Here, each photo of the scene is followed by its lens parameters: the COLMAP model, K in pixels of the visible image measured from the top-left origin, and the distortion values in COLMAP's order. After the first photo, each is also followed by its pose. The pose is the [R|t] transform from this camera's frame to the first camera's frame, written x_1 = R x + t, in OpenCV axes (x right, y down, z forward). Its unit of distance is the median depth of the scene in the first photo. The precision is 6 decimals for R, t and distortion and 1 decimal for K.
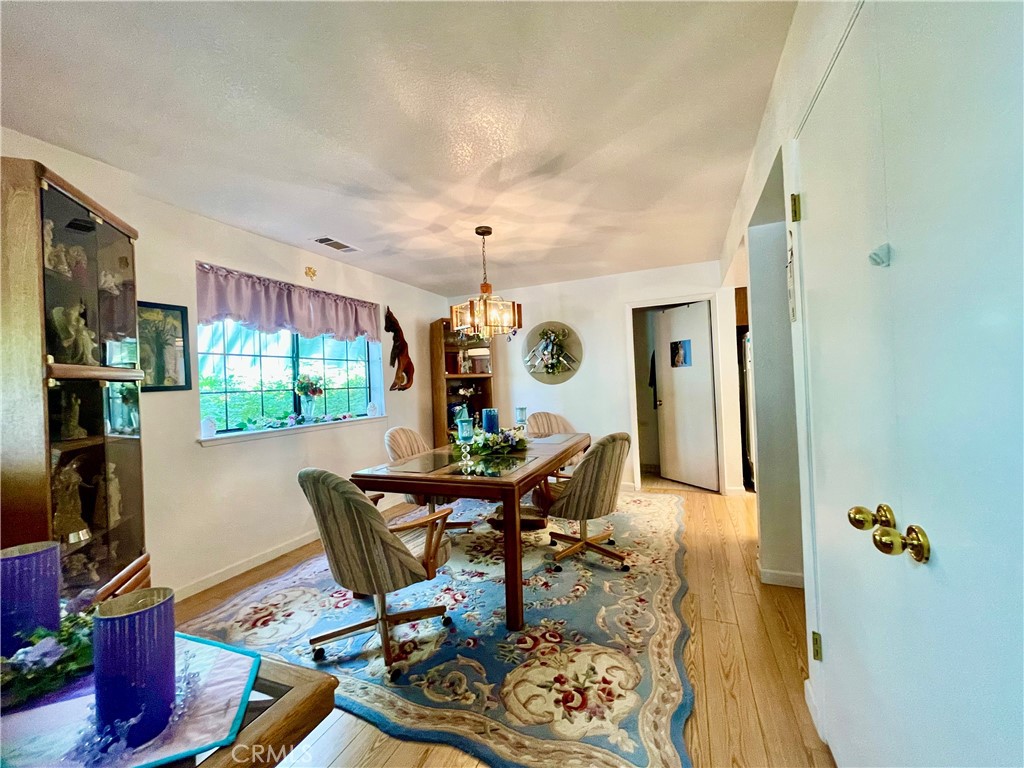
lens RADIAL K [[412.5, 0, 508.0], [0, 412.5, 383.0], [0, 0, 1]] dist [-0.002400, -0.000951]
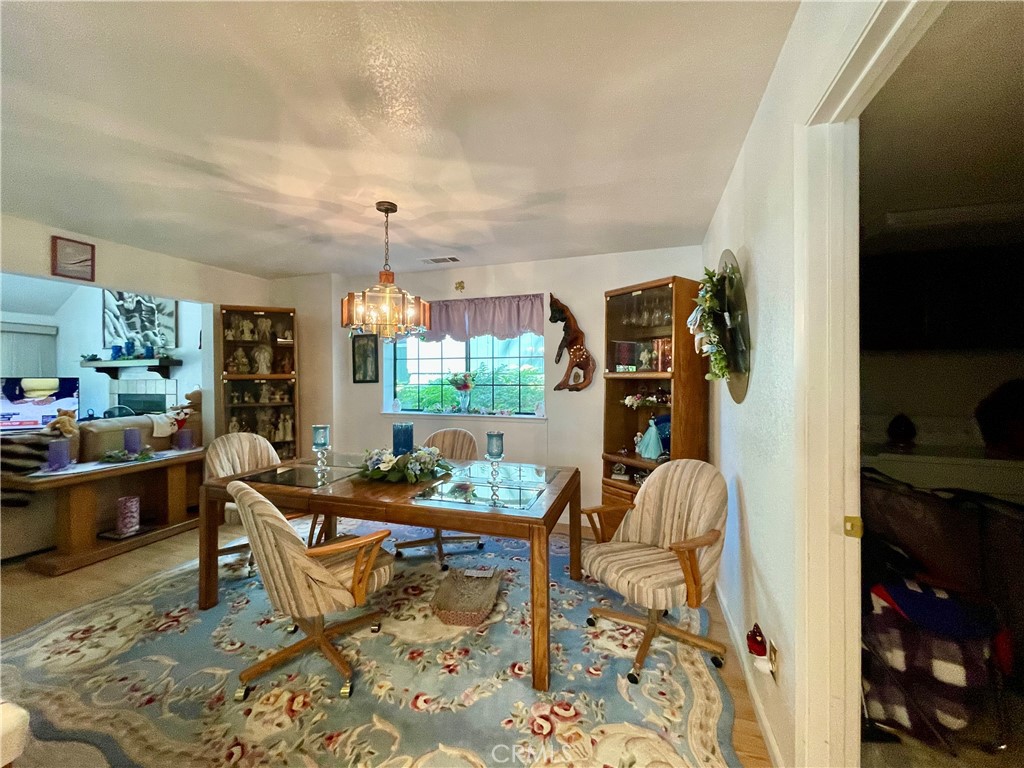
lens RADIAL K [[412.5, 0, 512.0], [0, 412.5, 379.9], [0, 0, 1]] dist [-0.002400, -0.000951]
pose [[0.076199, 0.044760, -0.996087, 0.803254], [-0.000351, 0.998993, 0.044863, -0.058938], [0.997093, -0.003069, 0.076138, 1.185039]]
